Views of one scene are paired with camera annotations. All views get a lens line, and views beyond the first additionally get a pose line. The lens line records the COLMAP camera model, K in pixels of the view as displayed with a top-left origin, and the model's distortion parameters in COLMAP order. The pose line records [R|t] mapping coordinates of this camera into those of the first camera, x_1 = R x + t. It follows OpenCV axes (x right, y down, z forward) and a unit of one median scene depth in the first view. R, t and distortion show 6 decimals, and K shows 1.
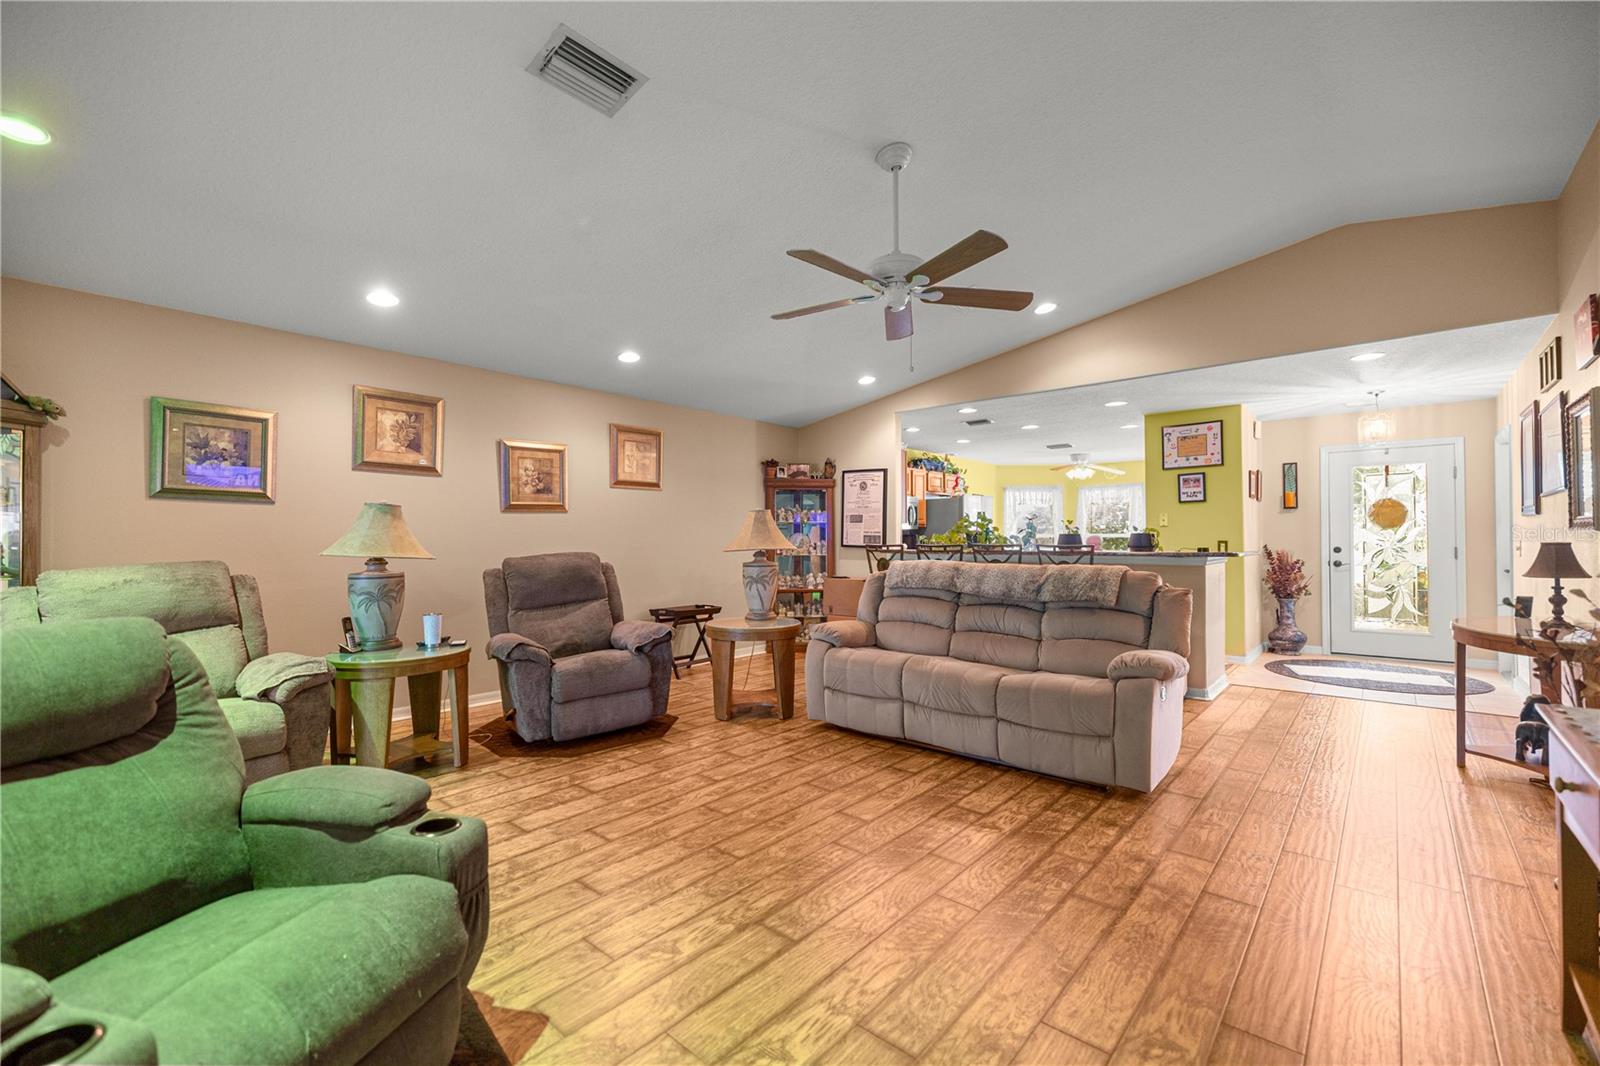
lens RADIAL K [[671.5, 0, 802.8], [0, 671.5, 538.7], [0, 0, 1]] dist [0.001652, -0.000240]
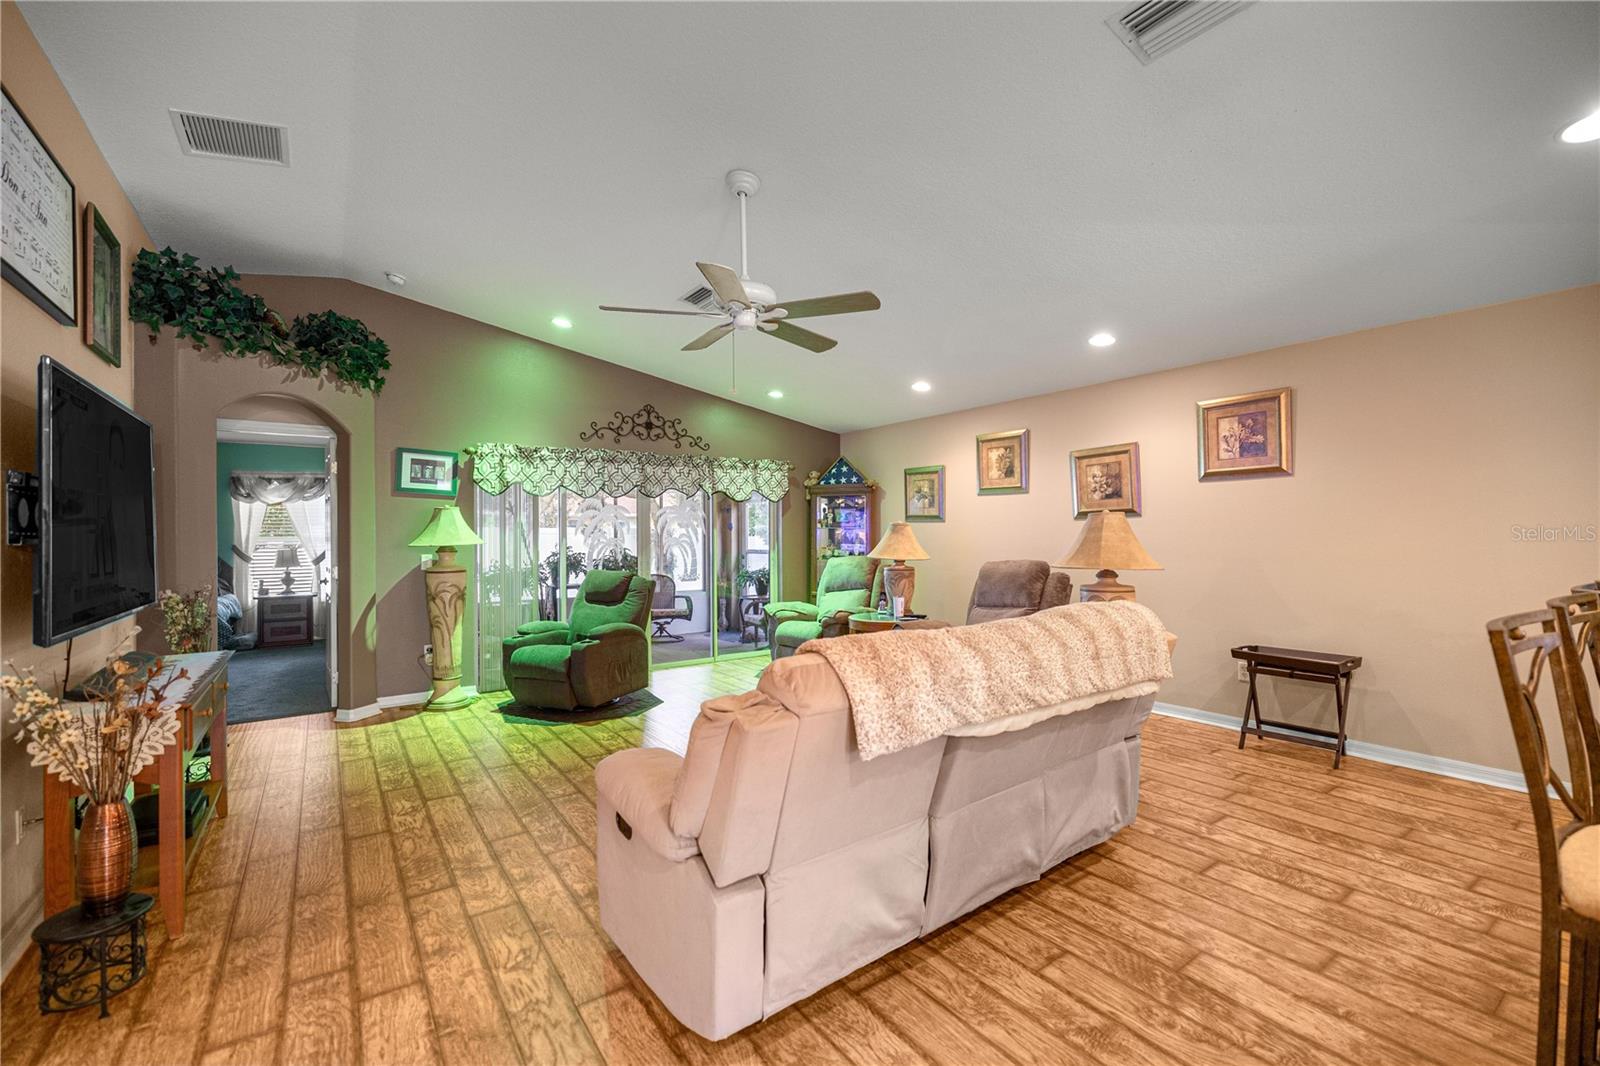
lens RADIAL K [[671.5, 0, 792.2], [0, 671.5, 534.6], [0, 0, 1]] dist [0.001652, -0.000240]
pose [[-0.241507, 0.007308, -0.970372, 1.220201], [0.011276, 0.999925, 0.004724, -0.045570], [0.970334, -0.009801, -0.241571, 1.441164]]
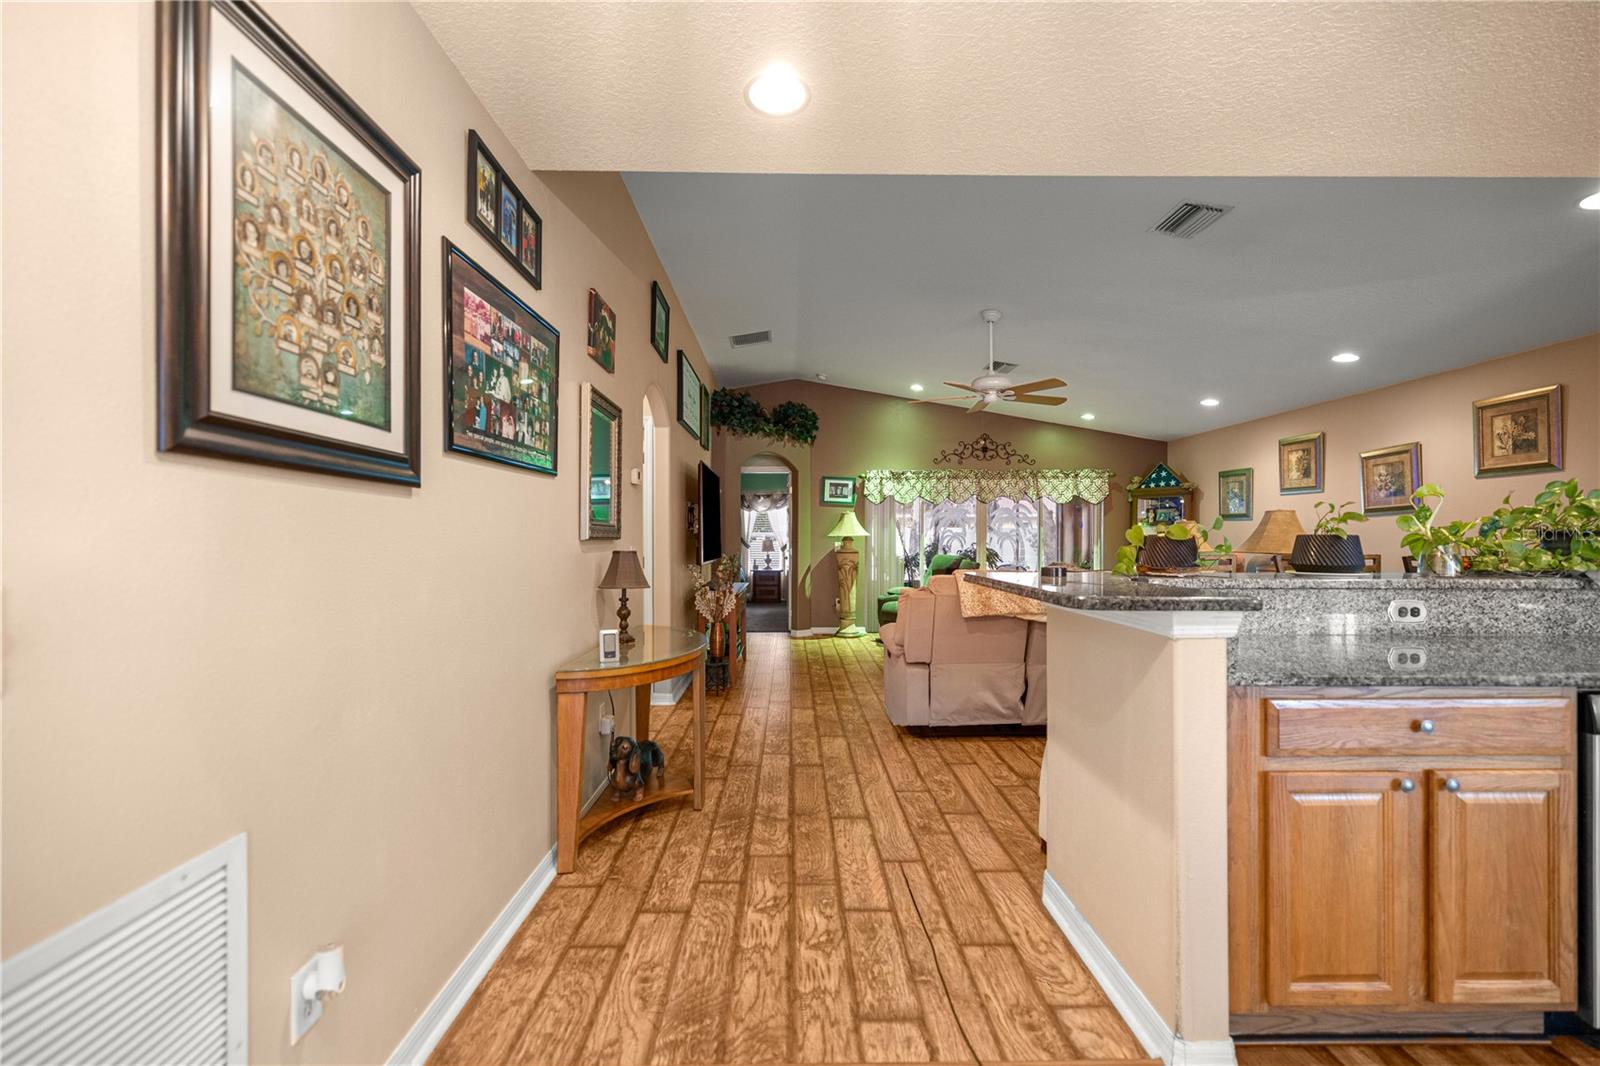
lens RADIAL K [[671.5, 0, 794.4], [0, 671.5, 542.6], [0, 0, 1]] dist [0.001652, -0.000240]
pose [[-0.748560, 0.009201, -0.663003, 1.793109], [0.004826, 0.999953, 0.008428, -0.016595], [0.663049, 0.003109, -0.748569, 2.125590]]
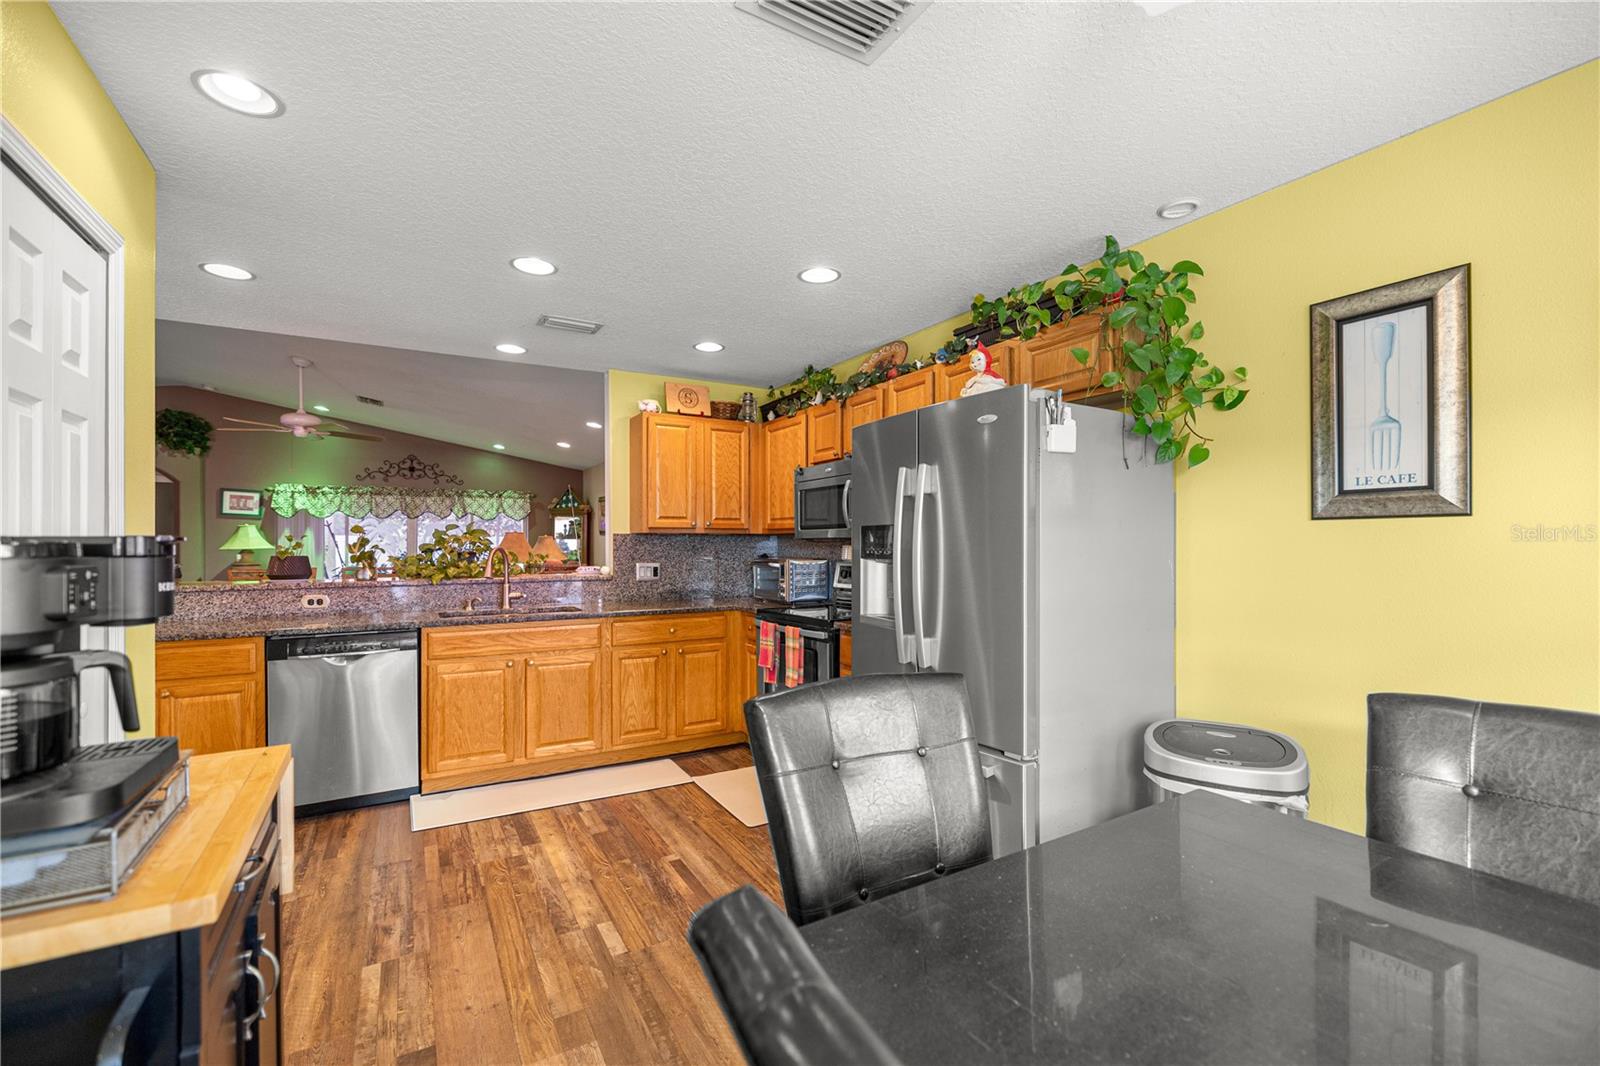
lens RADIAL K [[671.5, 0, 797.1], [0, 671.5, 545.1], [0, 0, 1]] dist [0.001652, -0.000240]
pose [[-0.317284, 0.008006, -0.948297, 1.693010], [0.006901, 0.999957, 0.006133, -0.037675], [0.948305, -0.004598, -0.317326, 3.281839]]
